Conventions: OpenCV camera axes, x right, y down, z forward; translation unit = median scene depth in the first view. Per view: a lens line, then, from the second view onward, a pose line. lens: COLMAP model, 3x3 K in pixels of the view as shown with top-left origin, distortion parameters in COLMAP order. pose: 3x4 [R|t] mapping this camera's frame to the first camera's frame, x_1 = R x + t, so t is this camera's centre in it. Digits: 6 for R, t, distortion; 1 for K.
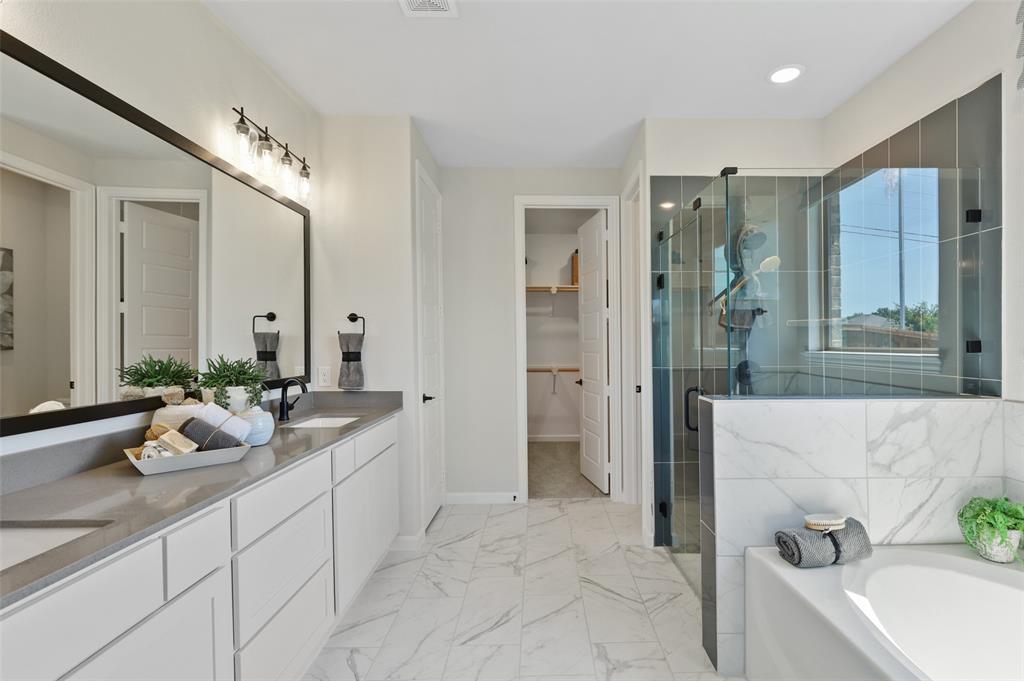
lens RADIAL K [[486.5, 0, 548.1], [0, 486.5, 344.4], [0, 0, 1]] dist [-0.002670, -0.000625]
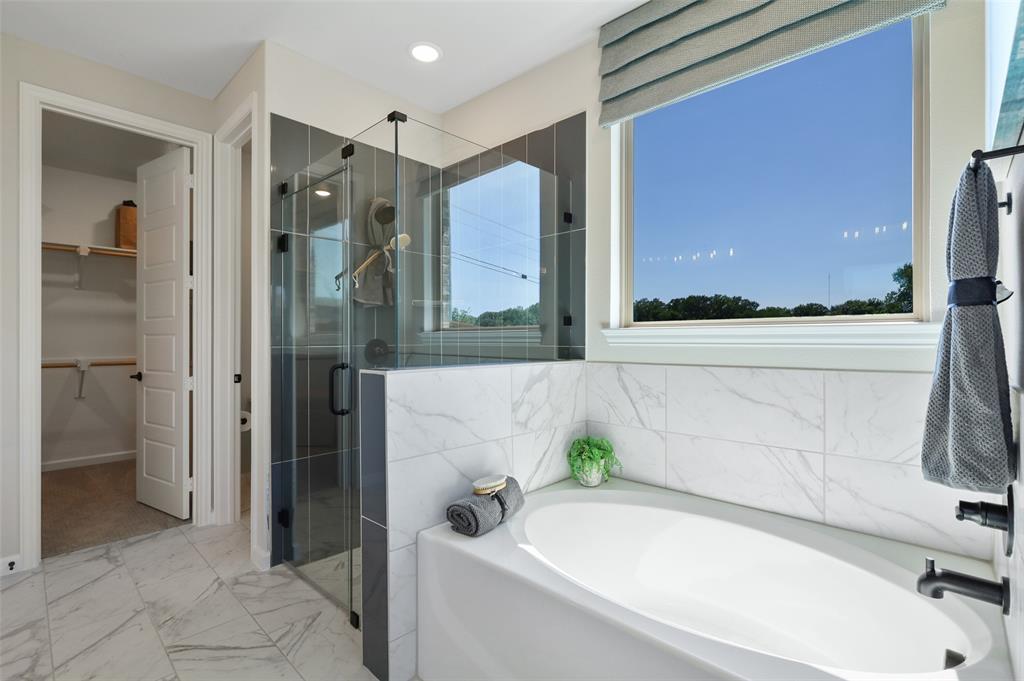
lens RADIAL K [[467.7, 0, 513.8], [0, 467.7, 335.2], [0, 0, 1]] dist [-0.001627, -0.000763]
pose [[0.703673, 0.010993, 0.710439, -0.063310], [-0.000616, 0.999889, -0.014862, 0.043918], [-0.710524, 0.010020, 0.703602, 0.178457]]
